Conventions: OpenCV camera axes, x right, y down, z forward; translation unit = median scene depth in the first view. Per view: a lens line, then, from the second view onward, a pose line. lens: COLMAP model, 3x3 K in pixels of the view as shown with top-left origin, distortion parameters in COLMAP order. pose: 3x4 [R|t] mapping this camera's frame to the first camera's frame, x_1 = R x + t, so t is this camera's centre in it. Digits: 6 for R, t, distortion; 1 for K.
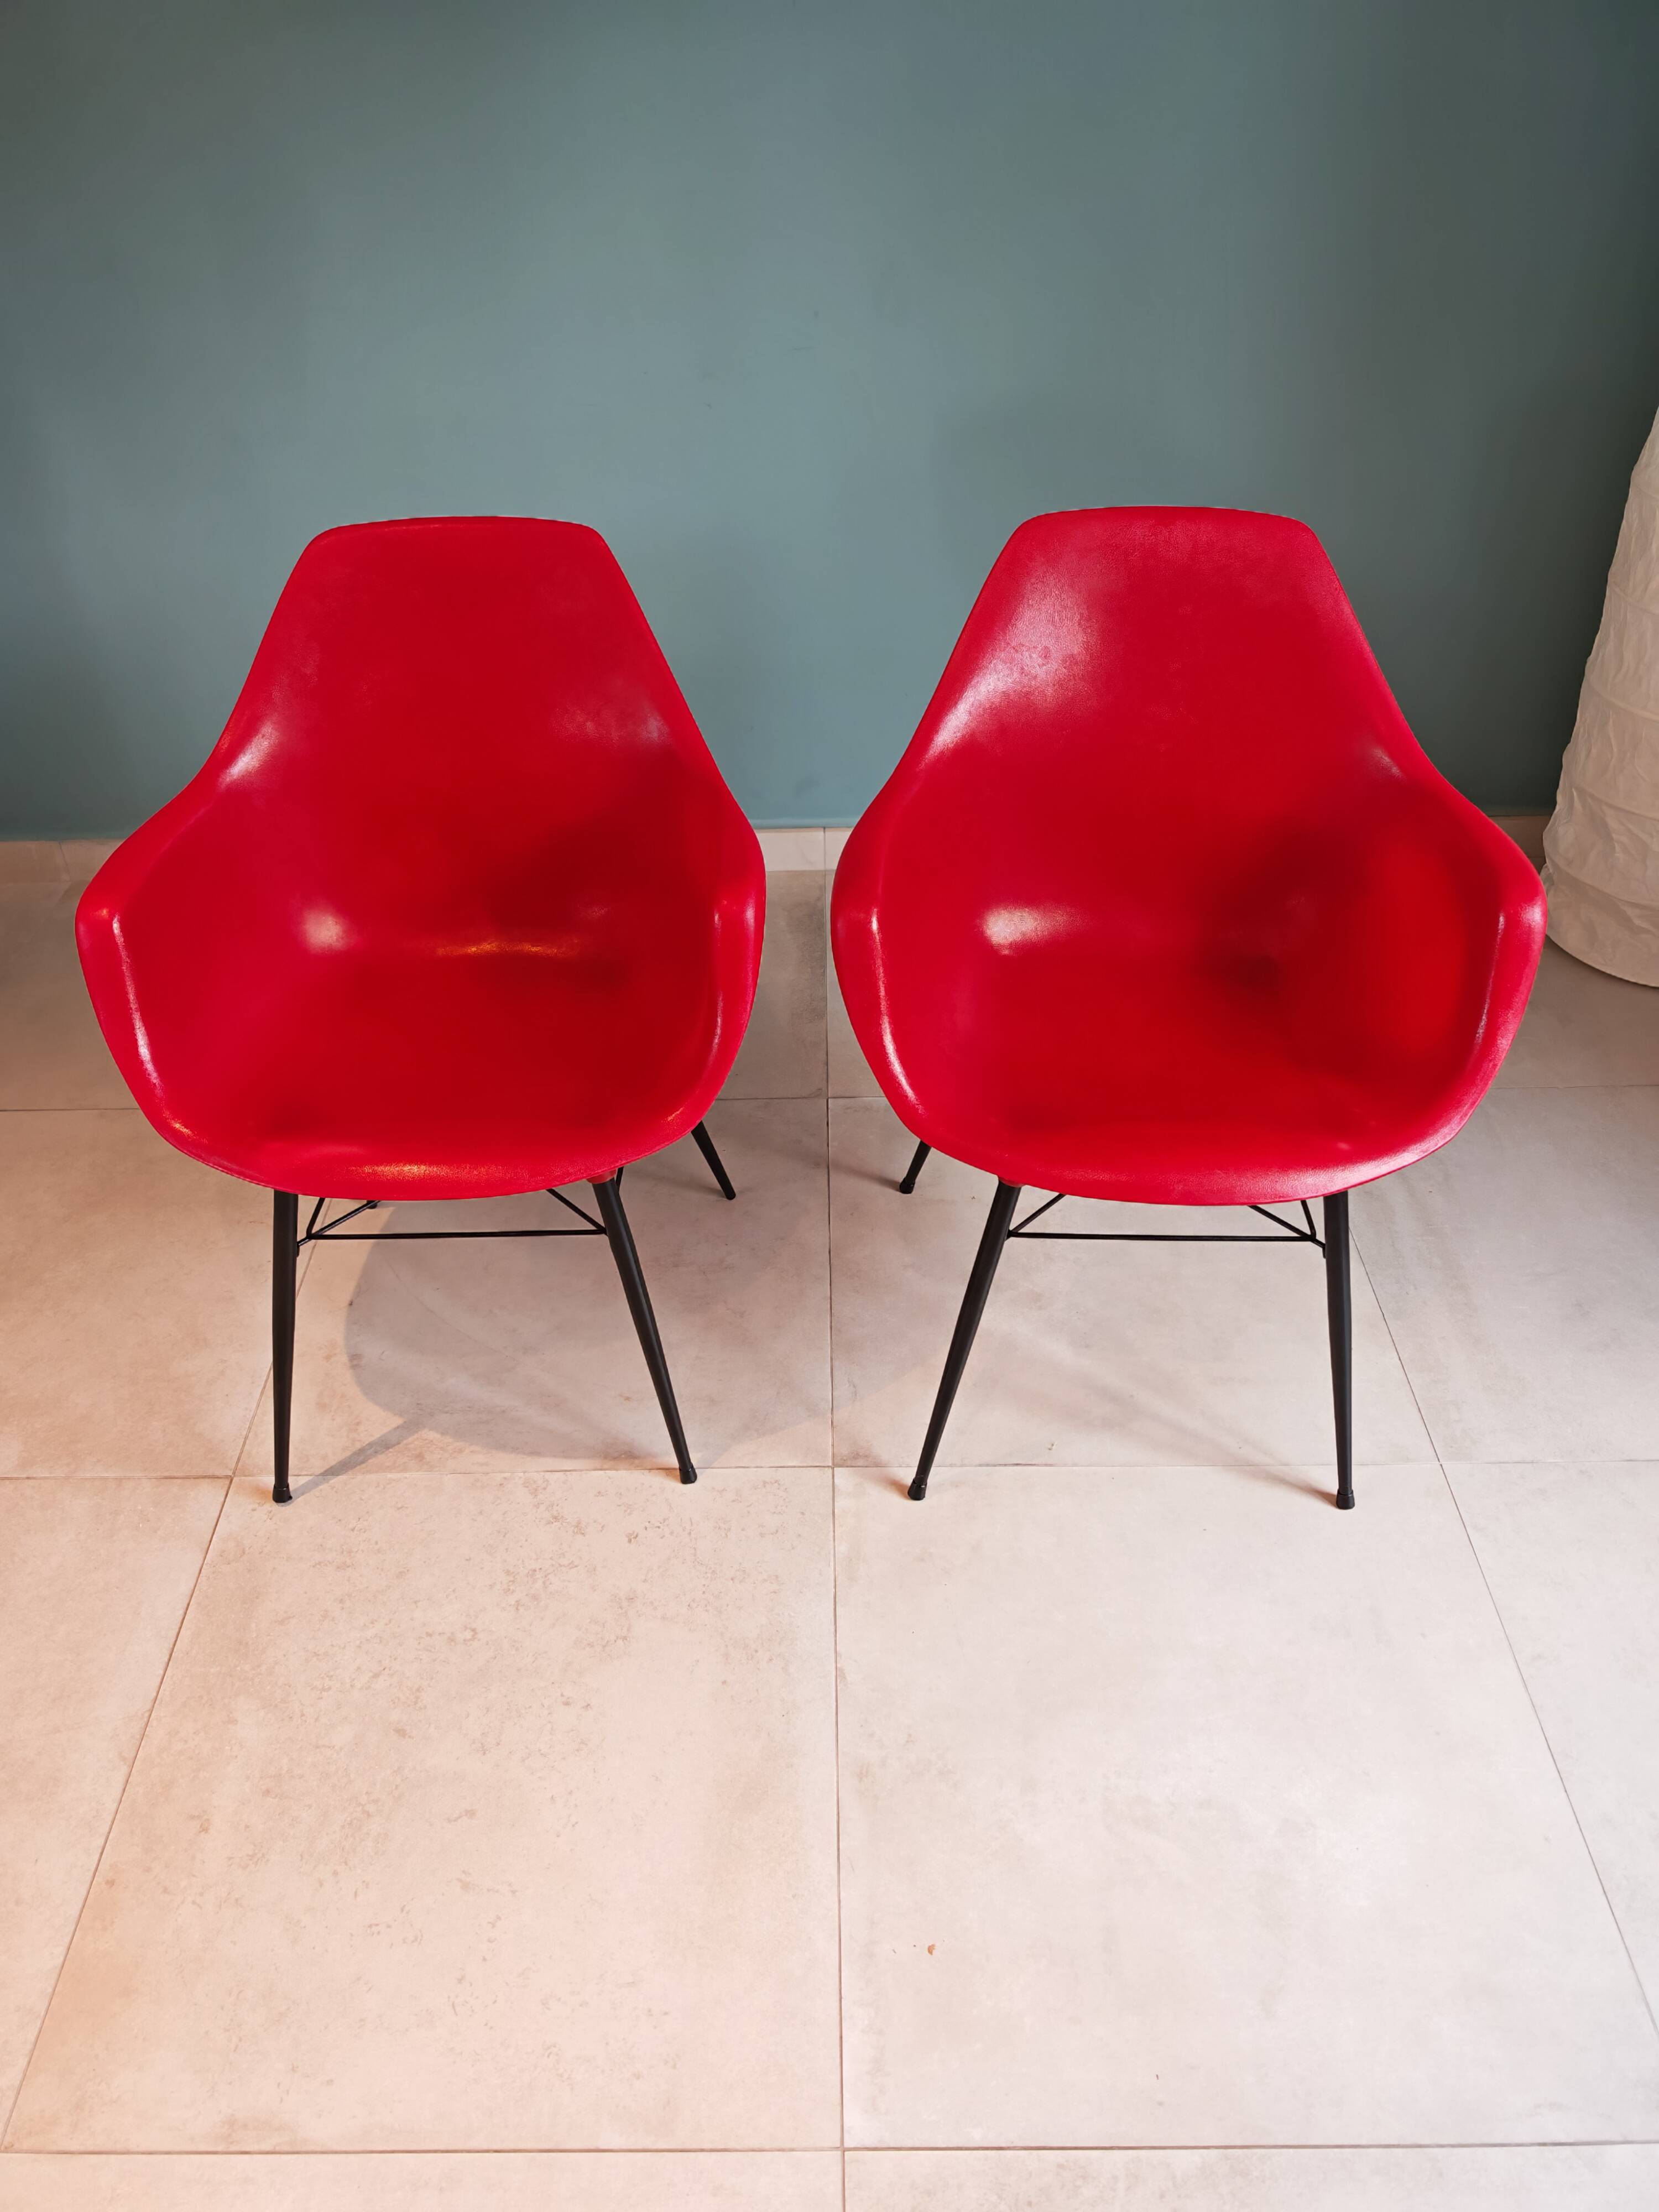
lens RADIAL K [[1614.2, 0, 811.7], [0, 1614.2, 1109.7], [0, 0, 1]] dist [-0.008698, 0.001360]
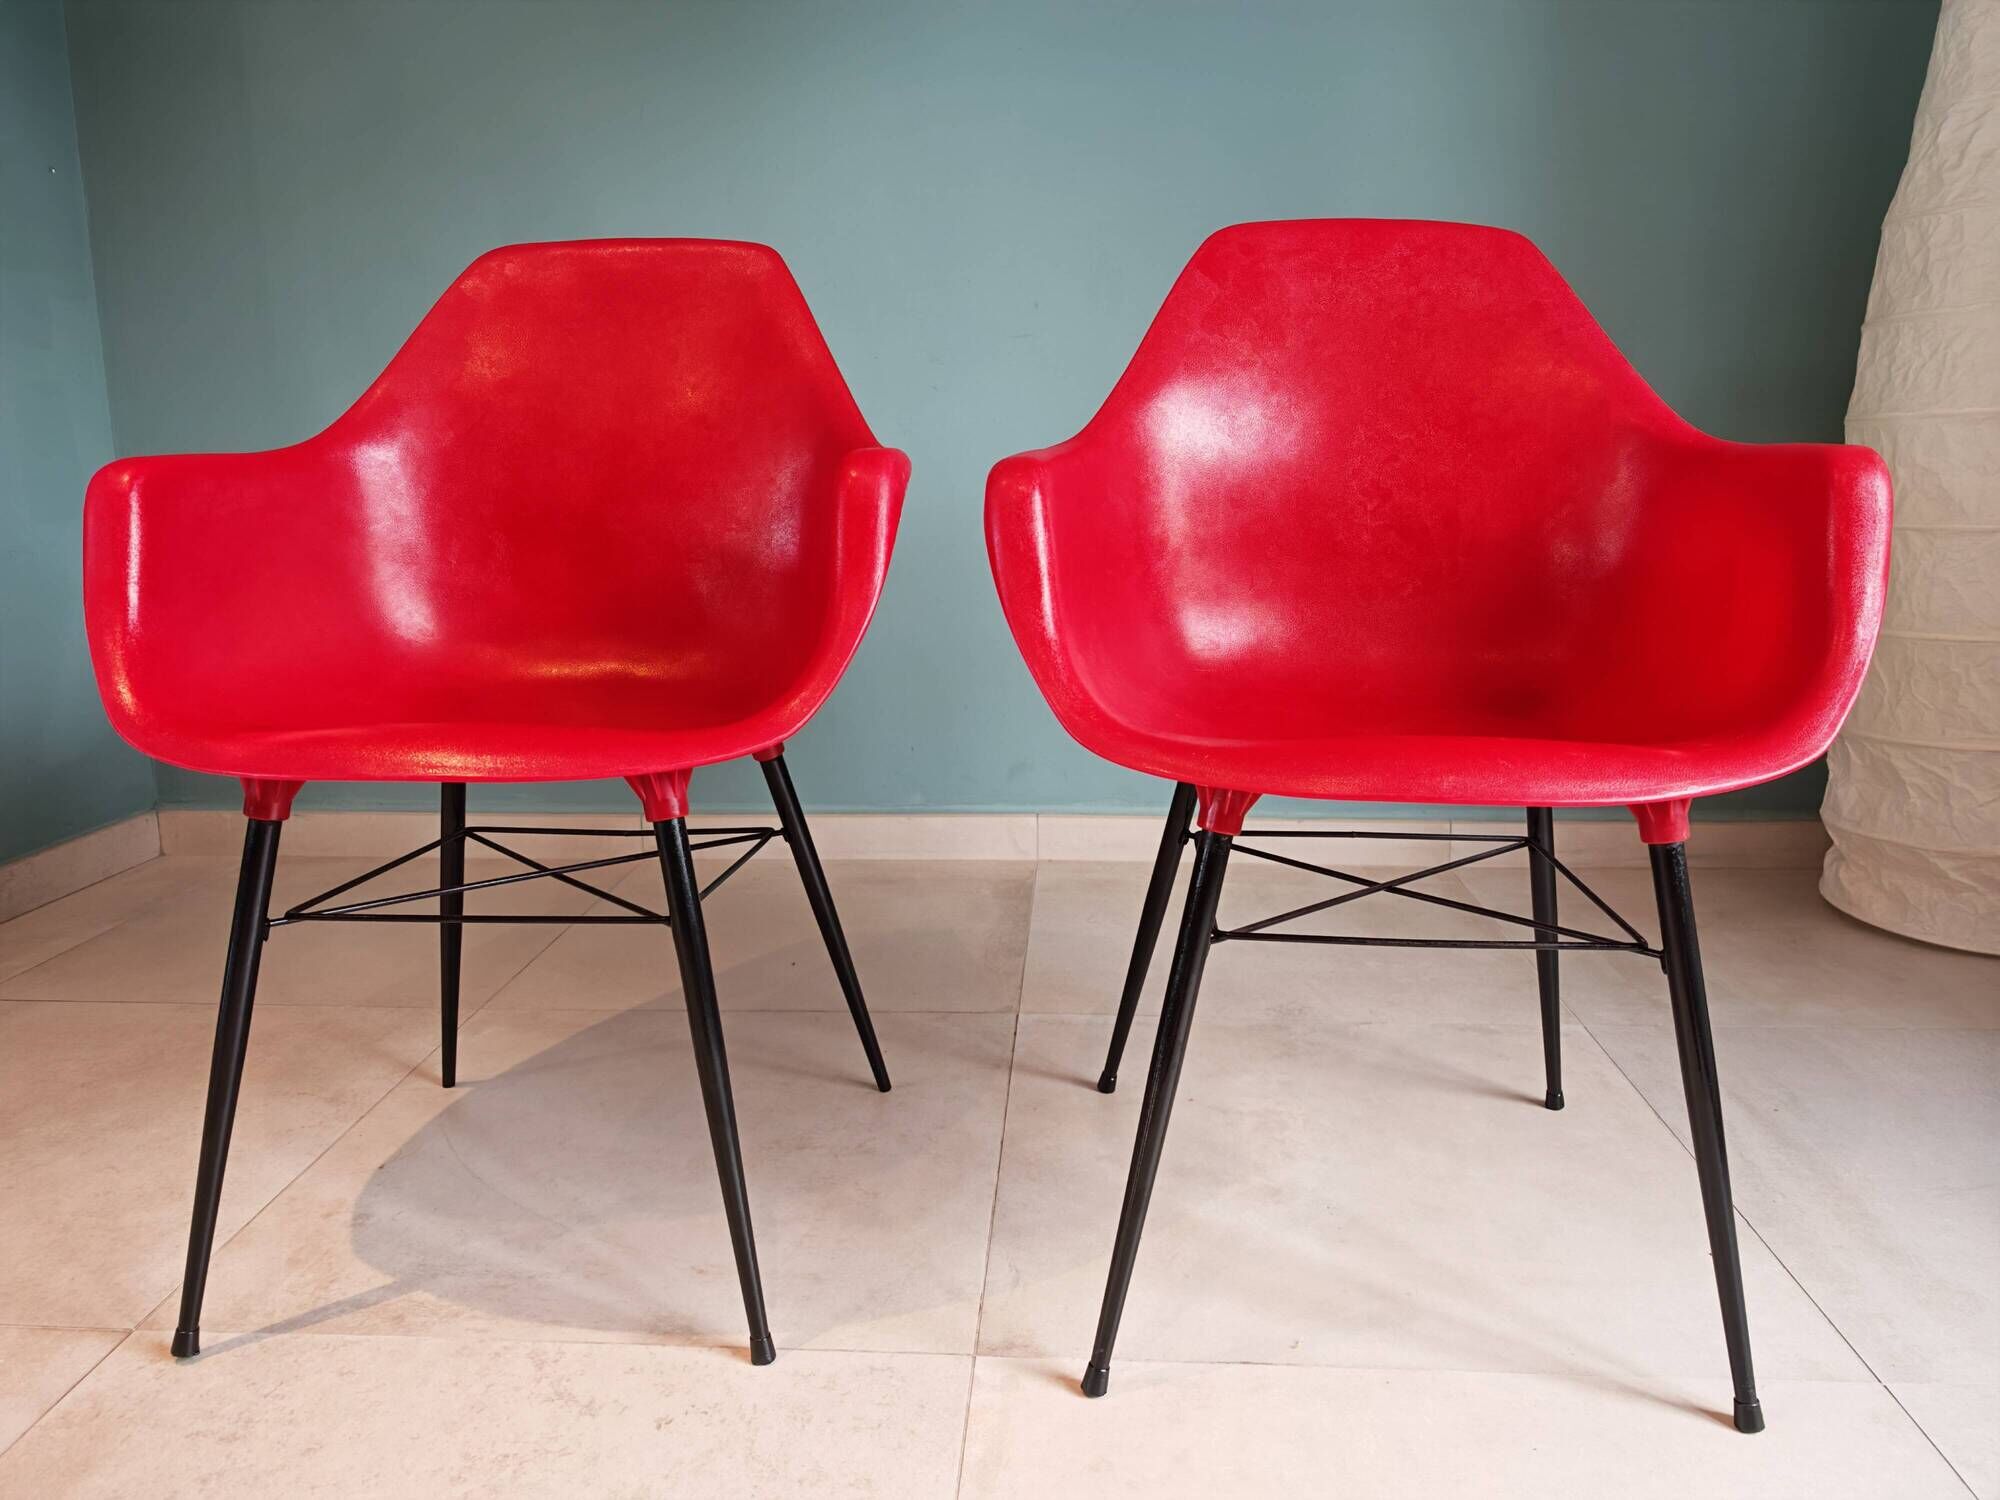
lens RADIAL K [[1459.5, 0, 1002.8], [0, 1459.5, 745.9], [0, 0, 1]] dist [-0.008698, 0.001360]
pose [[0.998148, 0.022498, -0.056514, 0.058605], [-0.045240, 0.895644, -0.442466, 0.283974], [0.040662, 0.444203, 0.895003, 0.352834]]
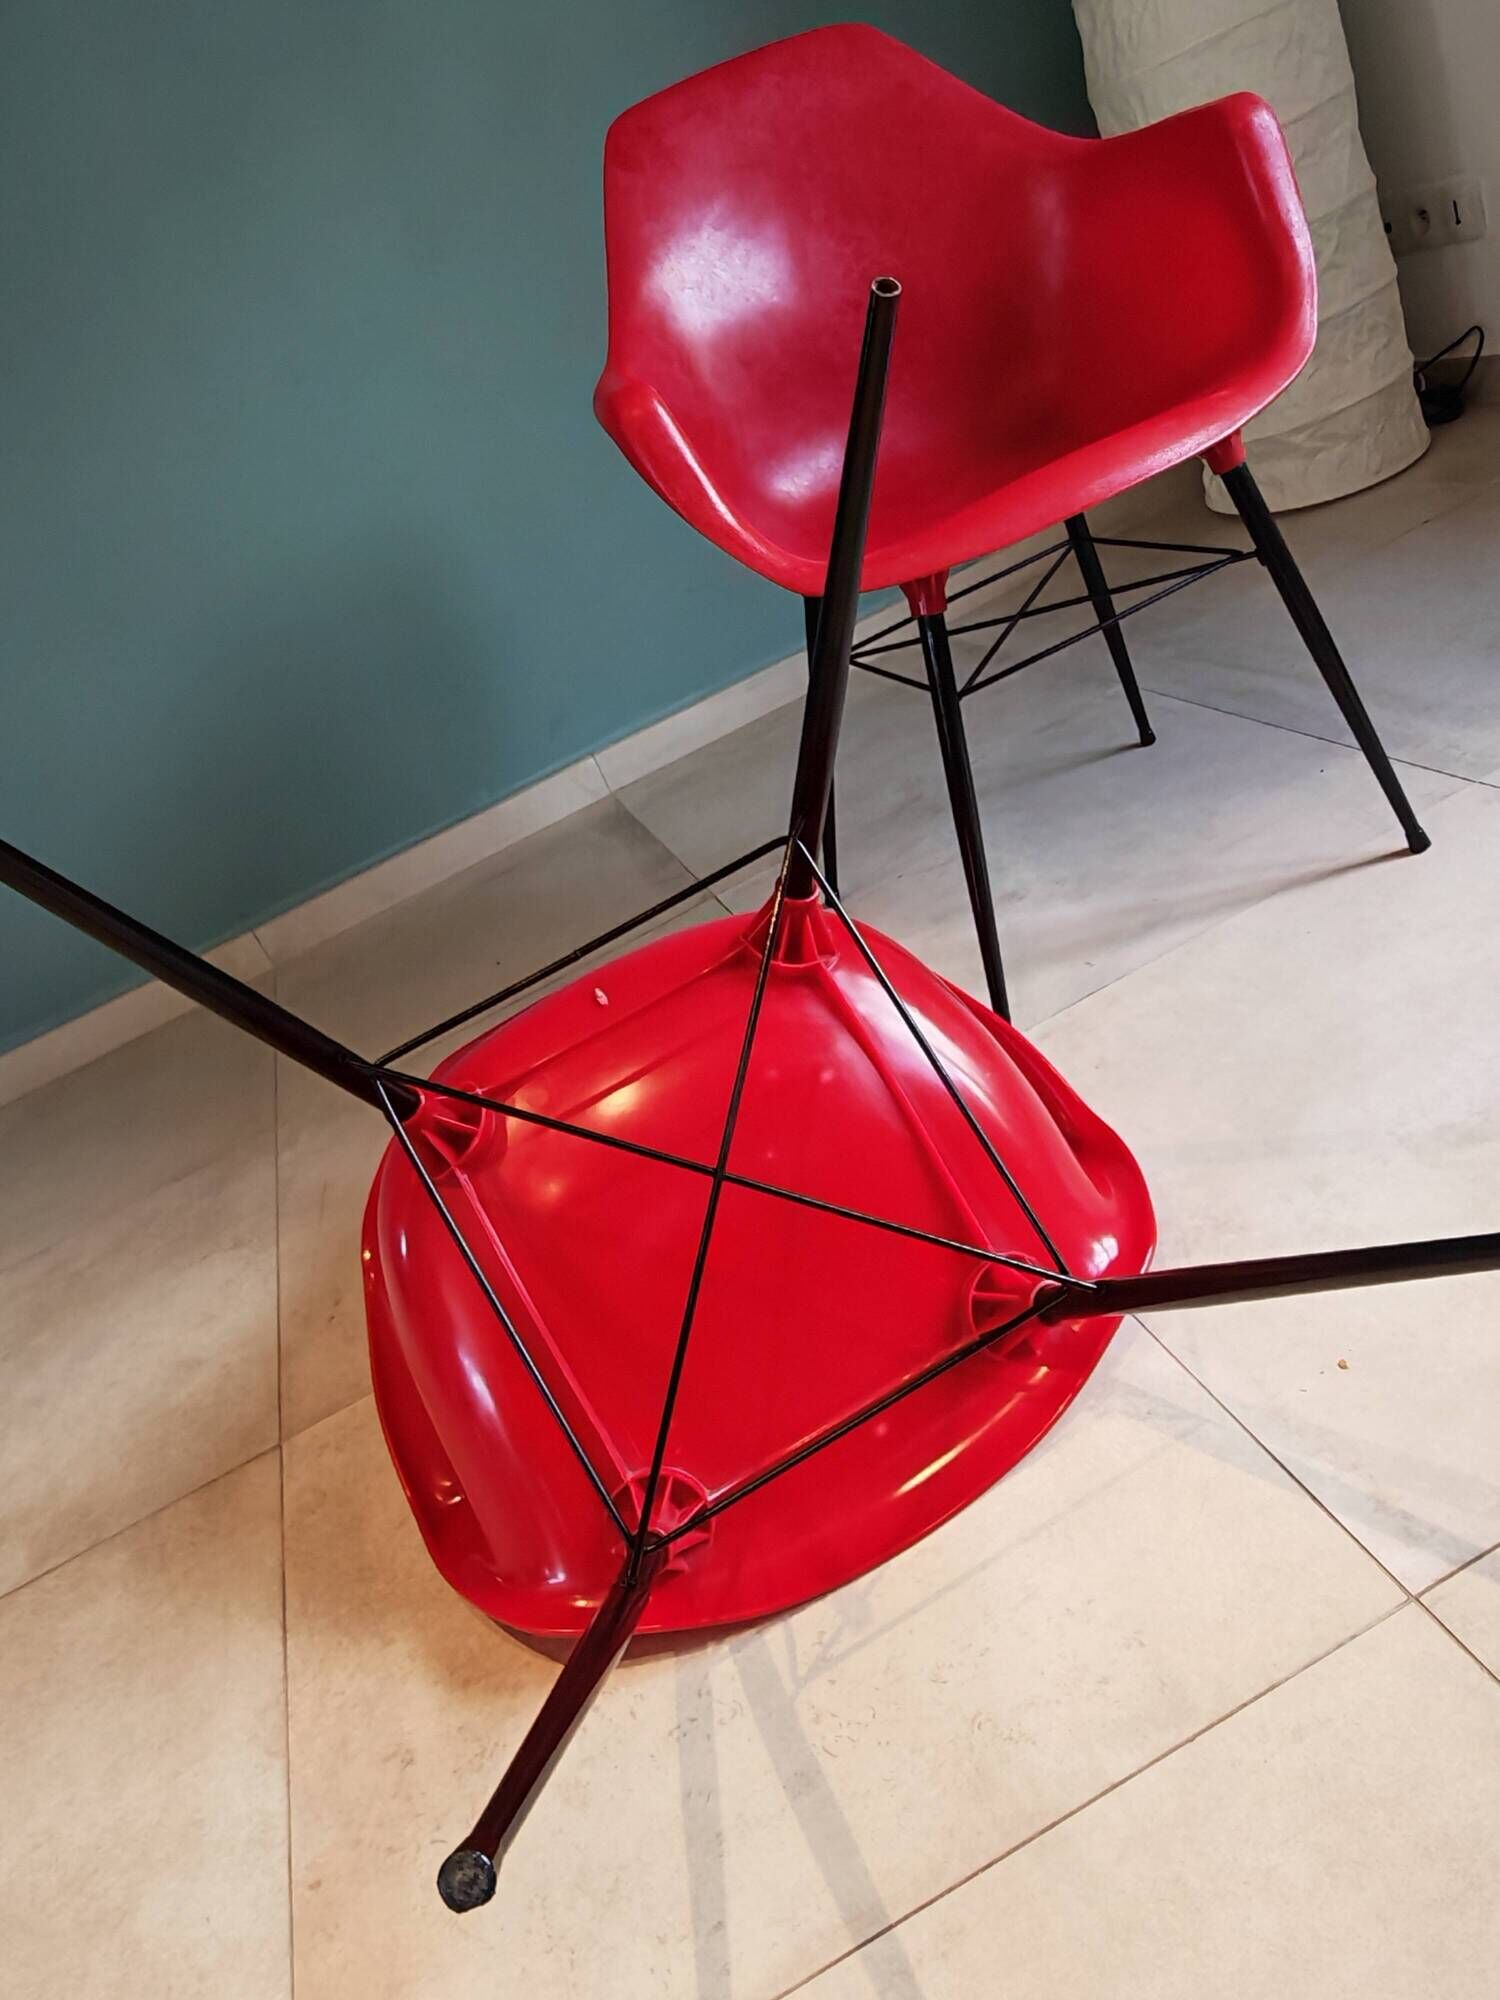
lens RADIAL K [[1401.6, 0, 745.7], [0, 1401.6, 1005.2], [0, 0, 1]] dist [0.006169, -0.010455]
pose [[0.882165, -0.455160, 0.120891, -0.145754], [0.470702, 0.860353, -0.195530, 0.309232], [-0.015012, 0.229393, 0.973218, 0.269178]]
